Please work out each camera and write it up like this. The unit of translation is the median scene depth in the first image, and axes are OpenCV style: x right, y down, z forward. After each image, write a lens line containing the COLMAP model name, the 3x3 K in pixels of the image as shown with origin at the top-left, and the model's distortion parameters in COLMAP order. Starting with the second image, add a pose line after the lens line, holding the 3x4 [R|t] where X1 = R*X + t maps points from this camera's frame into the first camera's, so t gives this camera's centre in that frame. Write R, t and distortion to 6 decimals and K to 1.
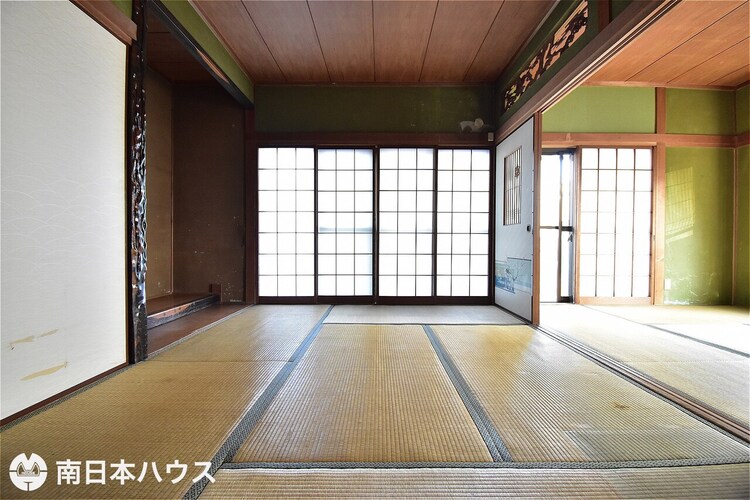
lens RADIAL K [[331.6, 0, 379.0], [0, 331.6, 246.3], [0, 0, 1]] dist [0.016281, -0.024053]
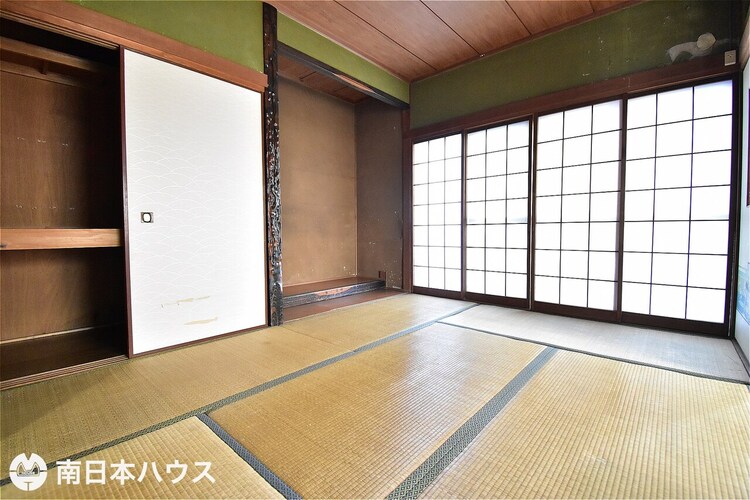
lens RADIAL K [[331.6, 0, 379.0], [0, 331.6, 246.3], [0, 0, 1]] dist [0.016281, -0.024053]
pose [[0.745031, 0.023490, -0.666616, 0.260069], [0.002722, 0.999264, 0.038254, -0.016039], [0.667024, -0.030315, 0.744419, 0.141441]]
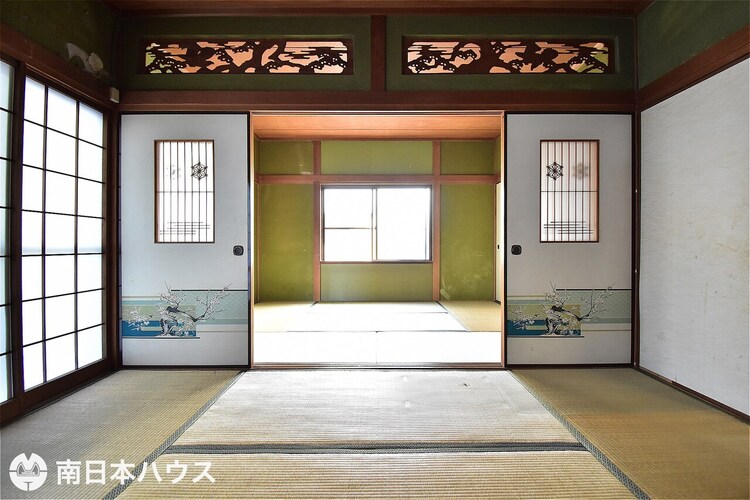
lens RADIAL K [[331.6, 0, 379.0], [0, 331.6, 246.3], [0, 0, 1]] dist [0.016281, -0.024053]
pose [[-0.003395, -0.006604, 0.999972, -0.272996], [0.008999, 0.999937, 0.006634, -0.051838], [-0.999954, 0.009022, -0.003335, 0.518831]]
